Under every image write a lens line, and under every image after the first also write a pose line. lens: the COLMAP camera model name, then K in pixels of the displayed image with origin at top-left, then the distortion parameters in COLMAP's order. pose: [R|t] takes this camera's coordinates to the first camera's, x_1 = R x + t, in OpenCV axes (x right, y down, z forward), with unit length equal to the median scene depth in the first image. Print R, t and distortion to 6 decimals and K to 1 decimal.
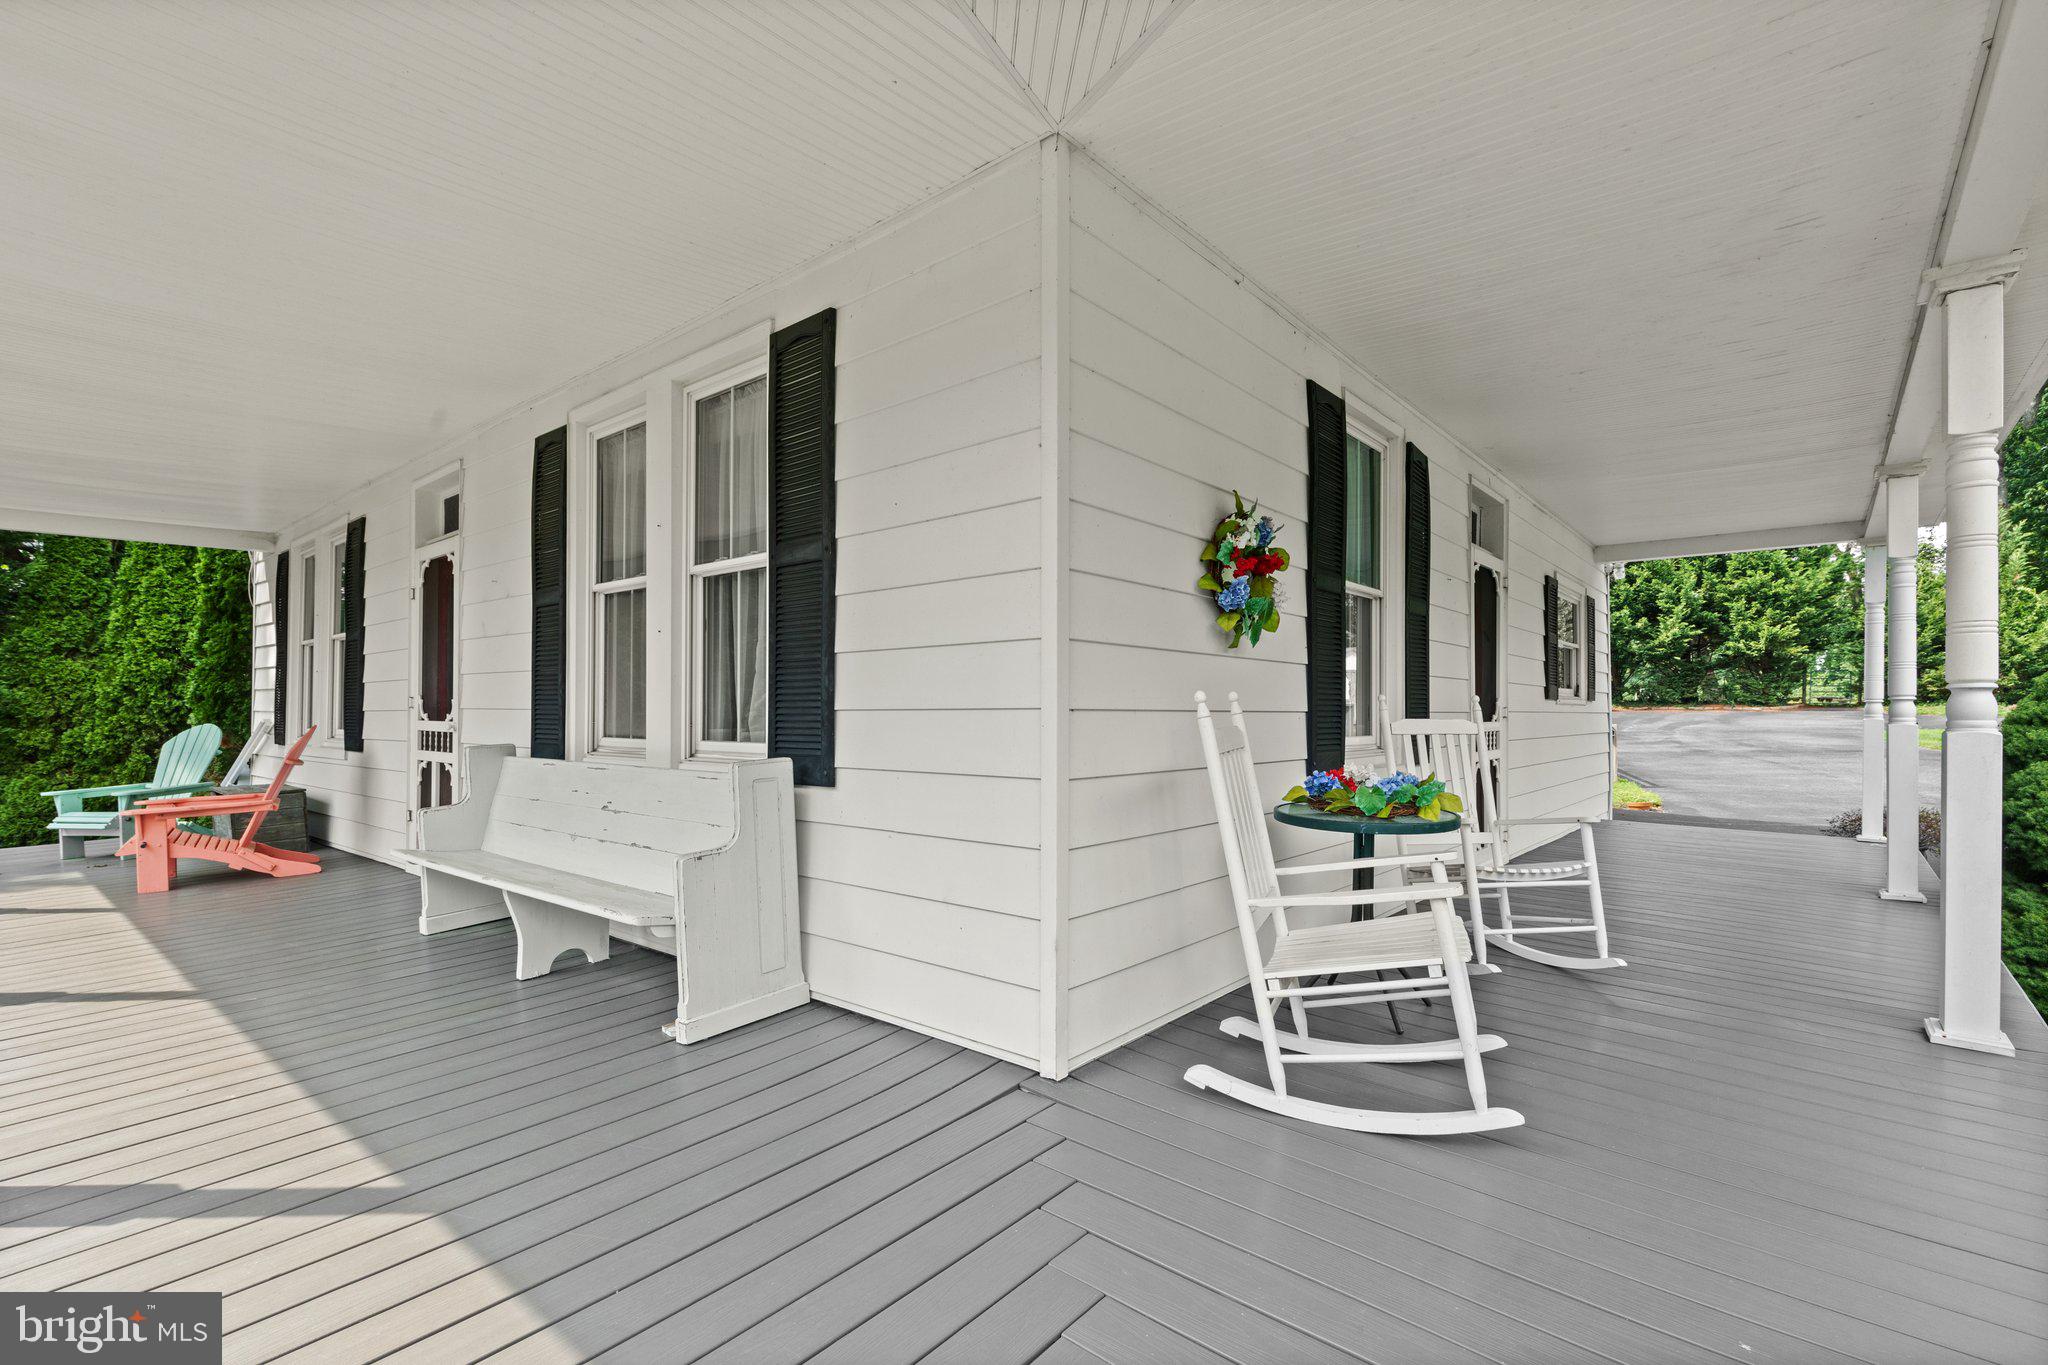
lens RADIAL K [[940.3, 0, 1016.2], [0, 940.3, 696.1], [0, 0, 1]] dist [0.004467, -0.000140]
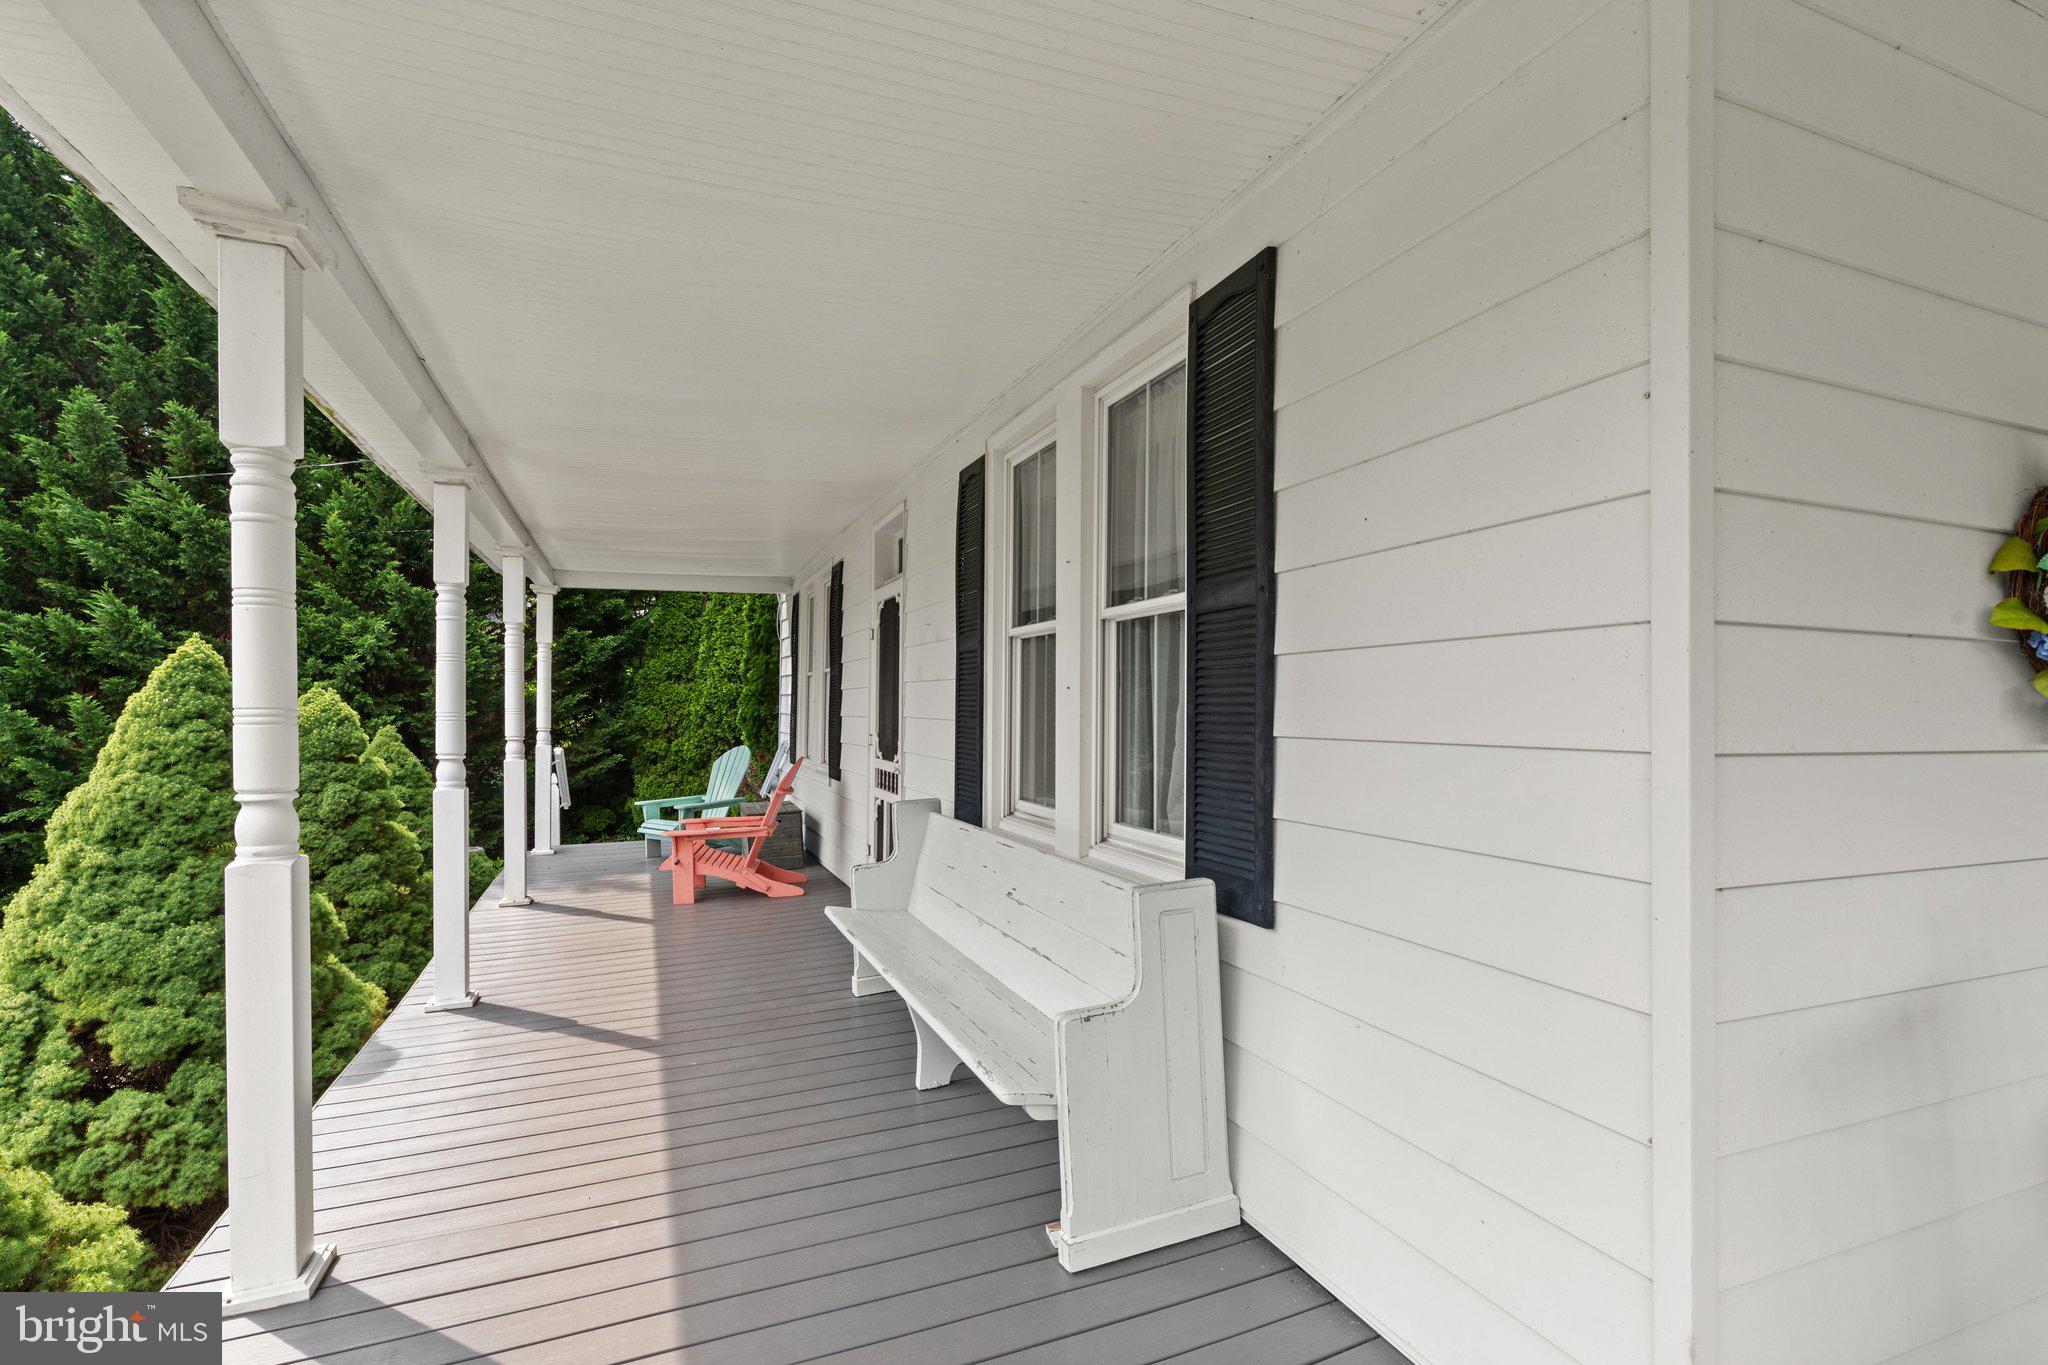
lens RADIAL K [[940.3, 0, 1012.5], [0, 940.3, 691.1], [0, 0, 1]] dist [0.004467, -0.000140]
pose [[0.881844, -0.001349, -0.471539, -0.031733], [0.001208, 0.999999, -0.000600, -0.074711], [0.471540, -0.000040, 0.881845, 0.270791]]
